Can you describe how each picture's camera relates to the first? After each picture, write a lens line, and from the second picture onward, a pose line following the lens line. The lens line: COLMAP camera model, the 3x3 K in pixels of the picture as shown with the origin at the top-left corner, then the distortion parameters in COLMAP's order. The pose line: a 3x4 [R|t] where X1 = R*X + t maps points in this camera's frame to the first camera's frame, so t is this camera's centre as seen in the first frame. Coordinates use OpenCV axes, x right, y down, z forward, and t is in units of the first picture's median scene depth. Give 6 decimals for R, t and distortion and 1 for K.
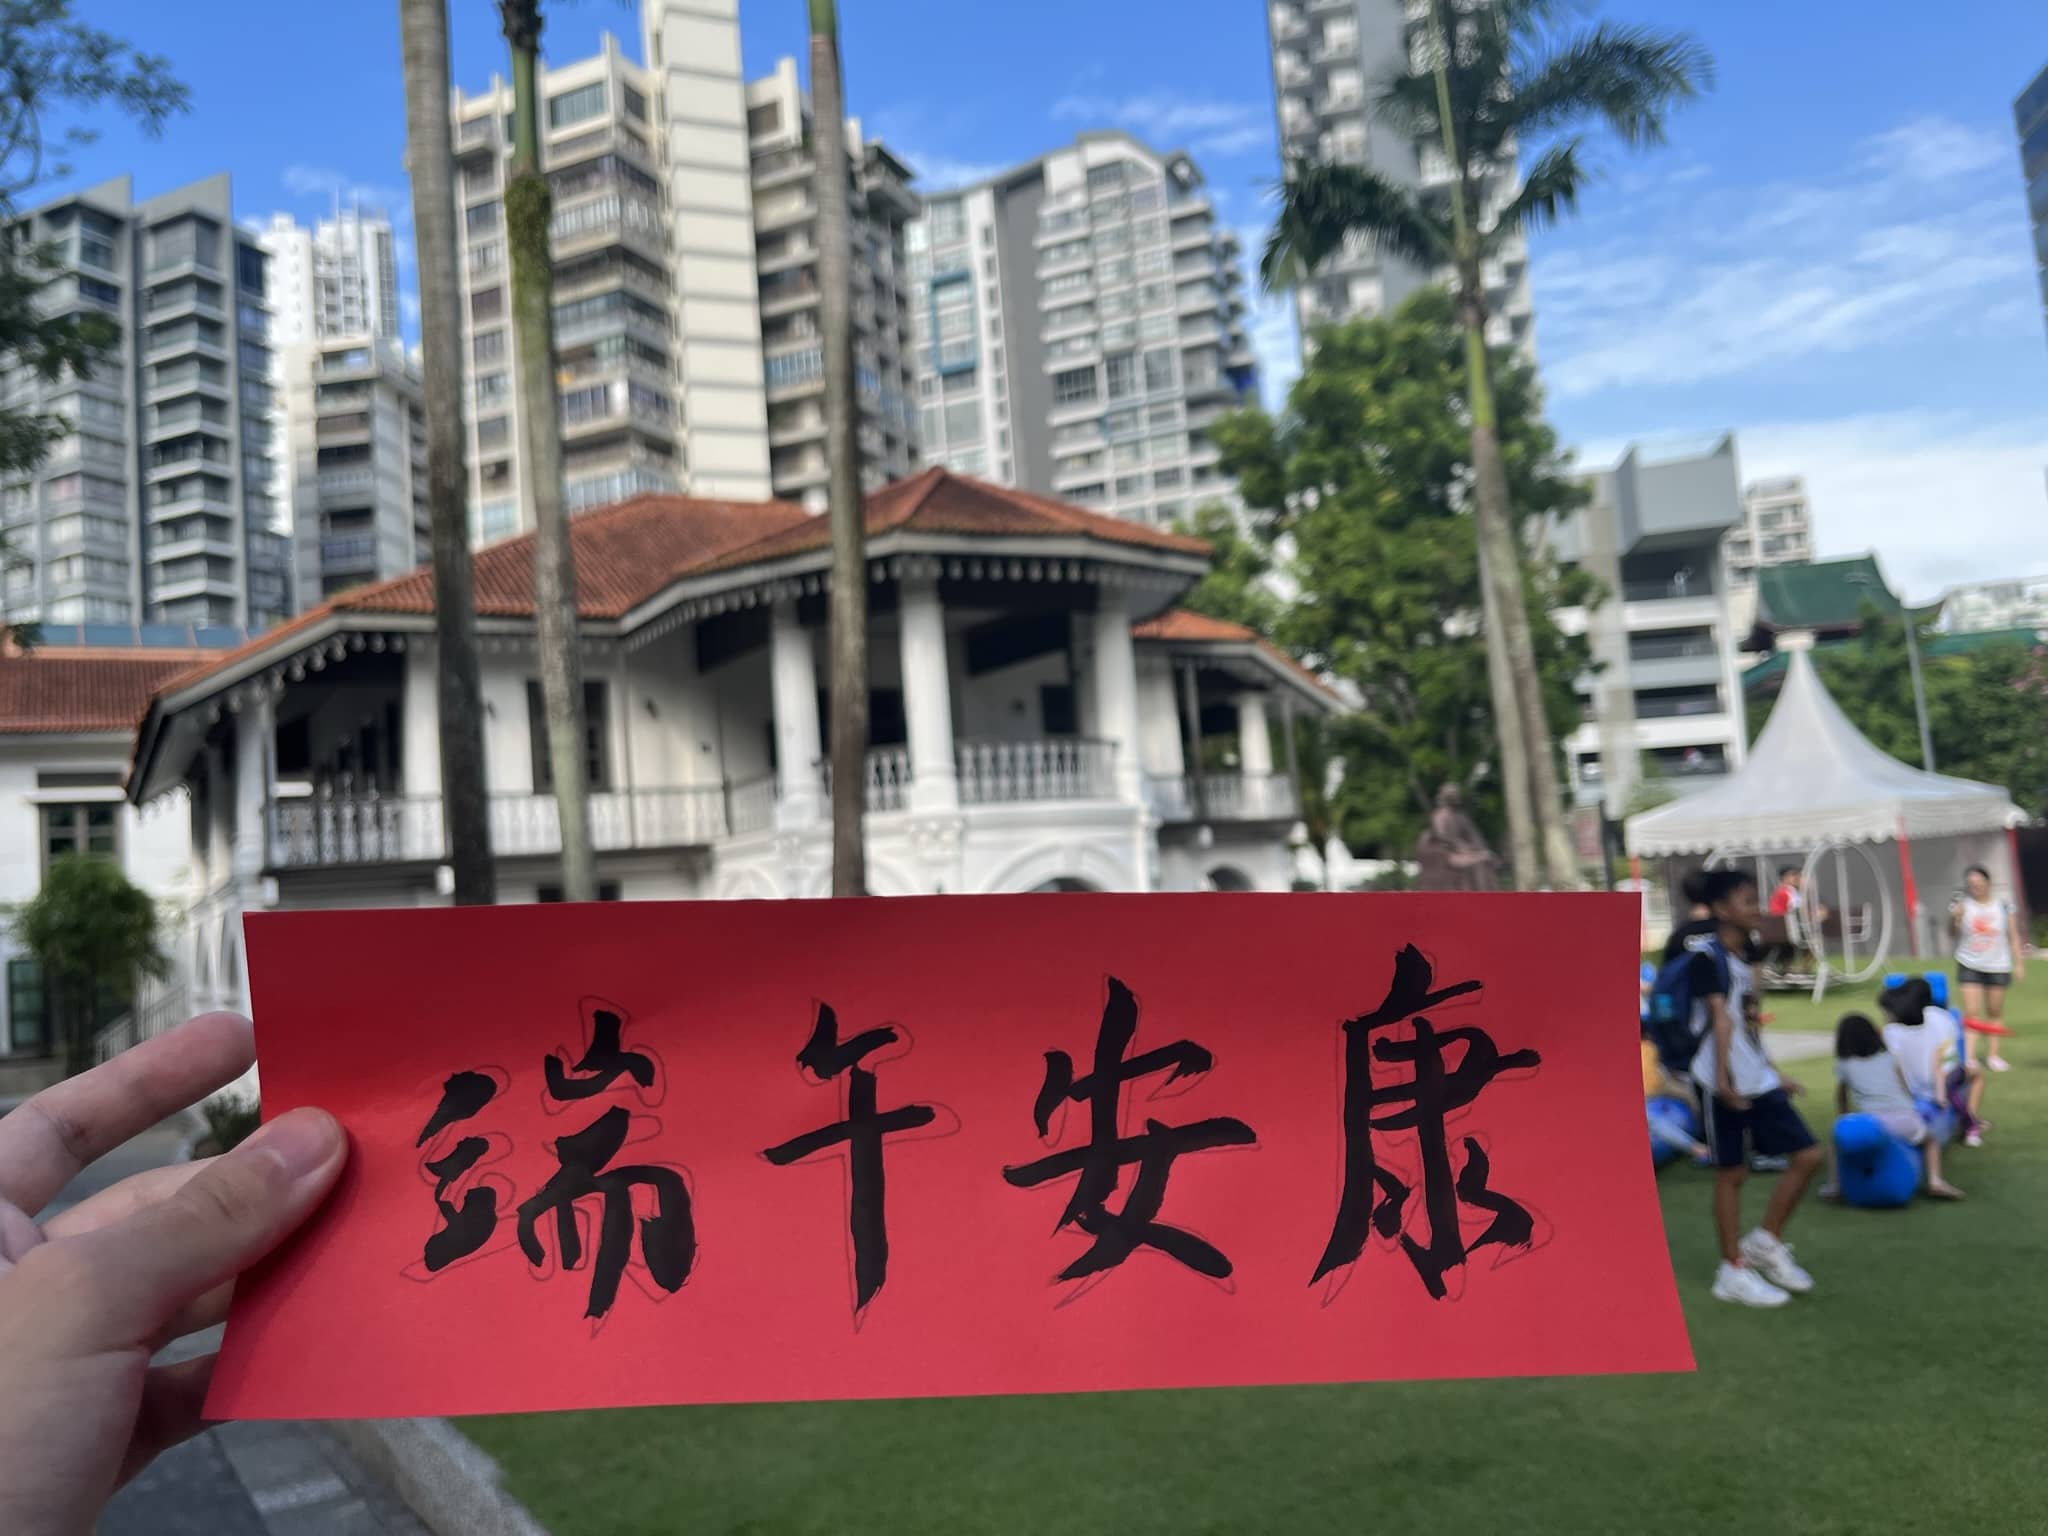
lens RADIAL K [[1572.0, 0, 1024.0], [0, 1572.0, 768.0], [0, 0, 1]] dist [0.066088, -0.112120]
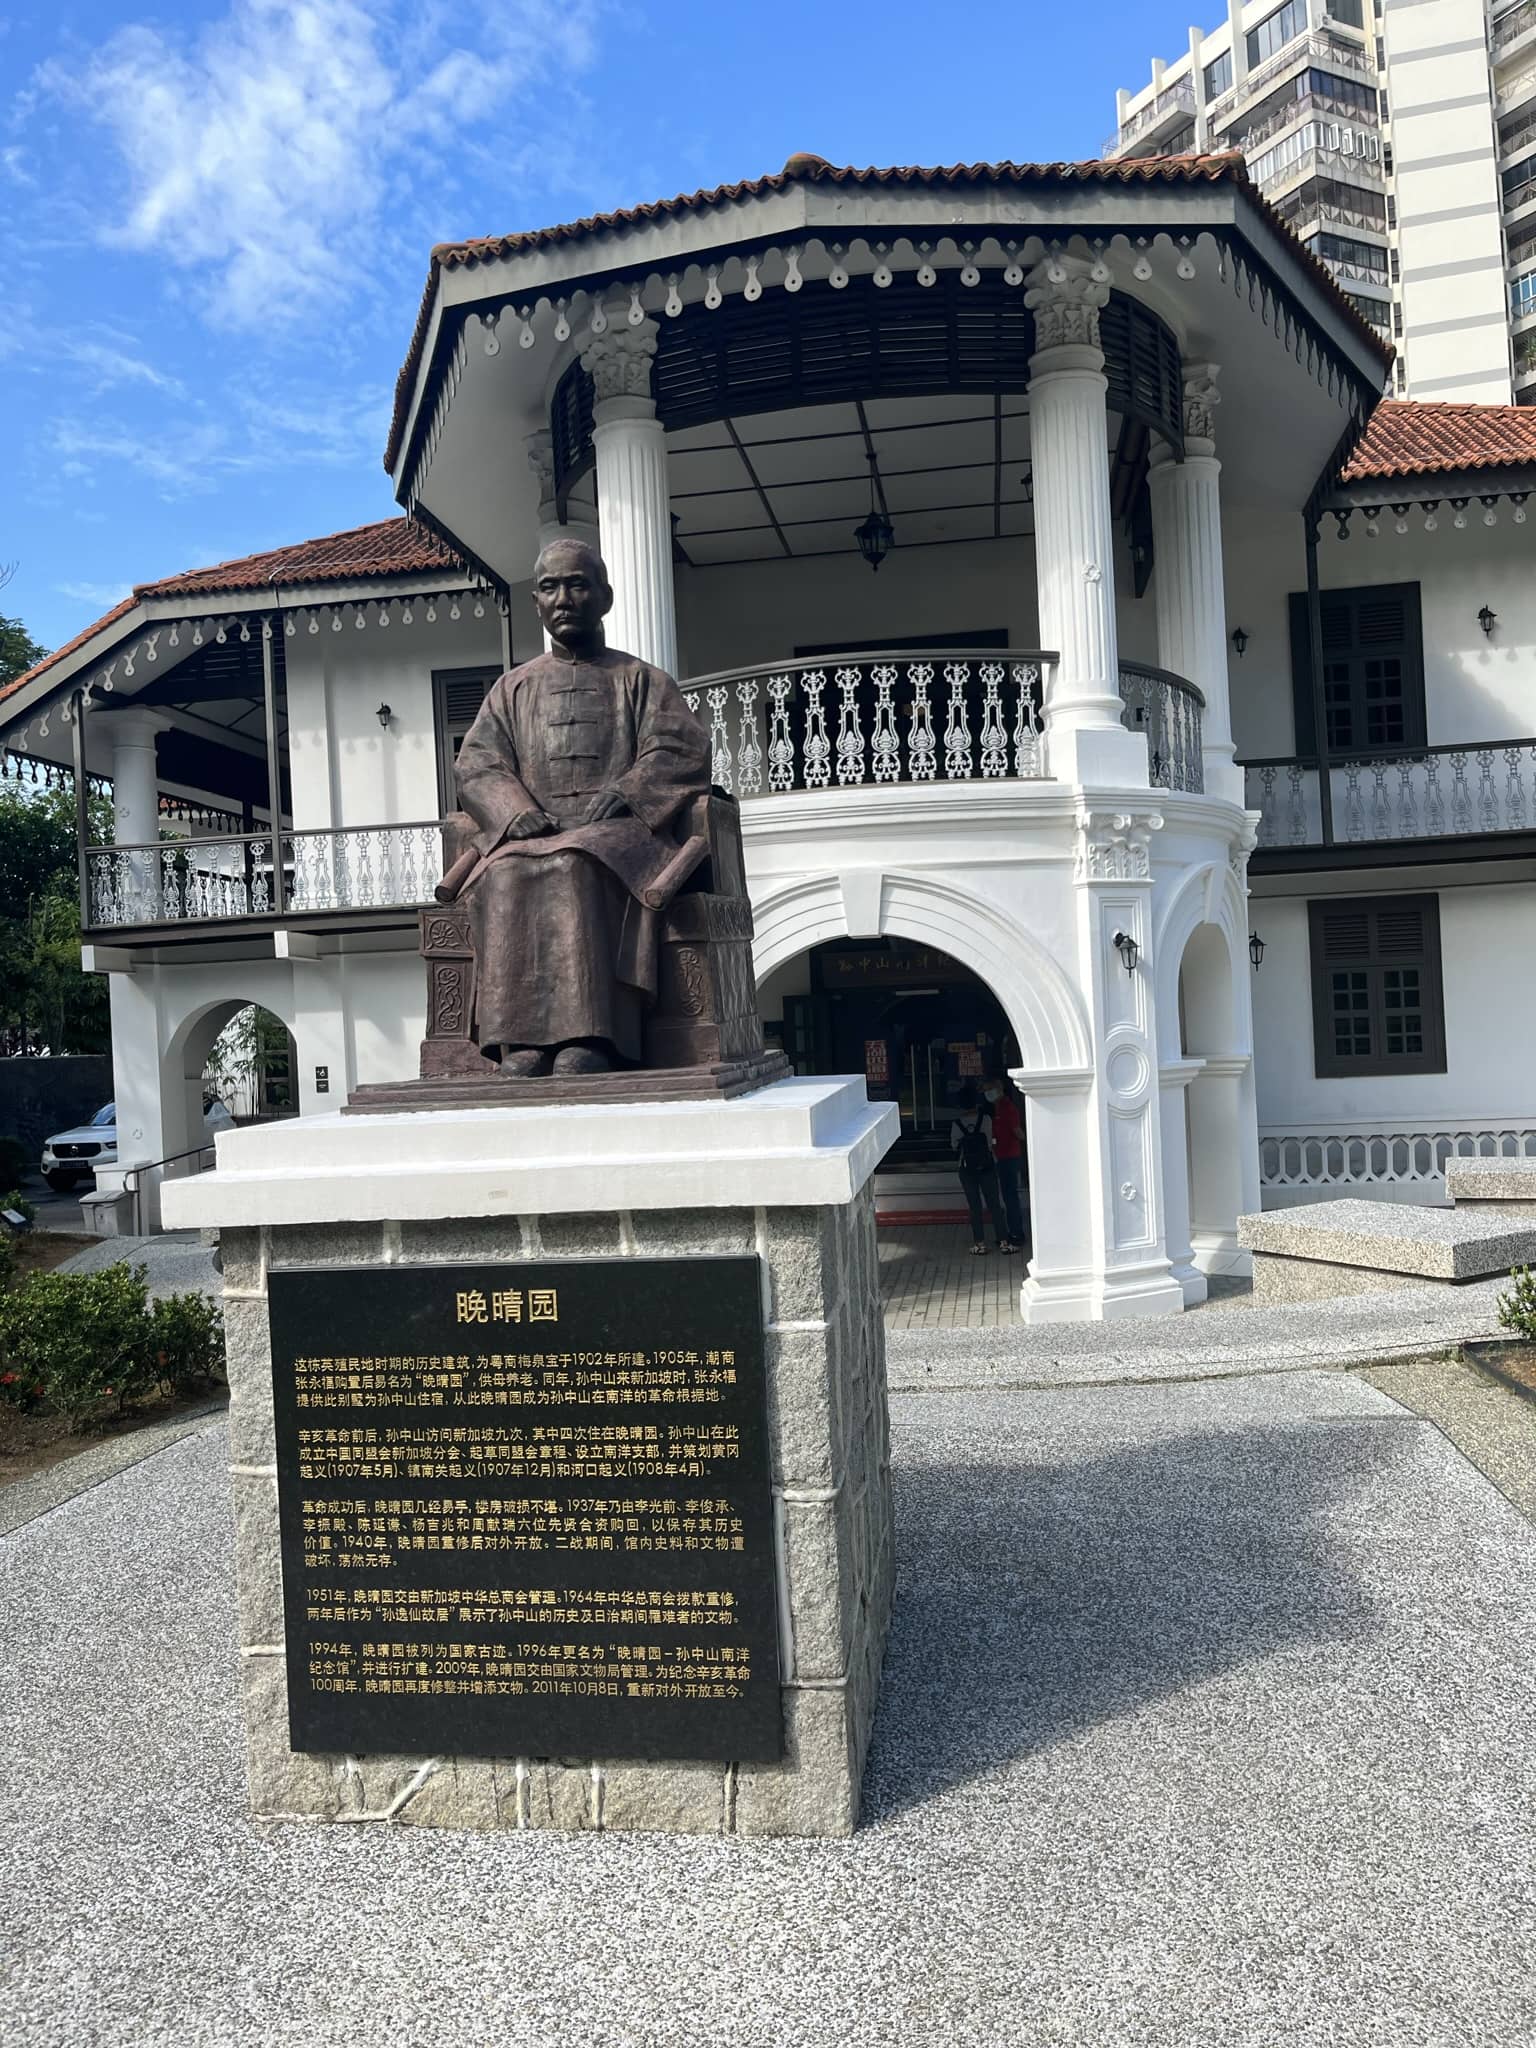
lens RADIAL K [[1572.0, 0, 768.0], [0, 1572.0, 1024.0], [0, 0, 1]] dist [0.066088, -0.112120]
pose [[0.770050, 0.032551, -0.637152, 0.065404], [0.045890, 0.993284, 0.106208, 0.008471], [0.636331, -0.111024, 0.763385, 0.124373]]
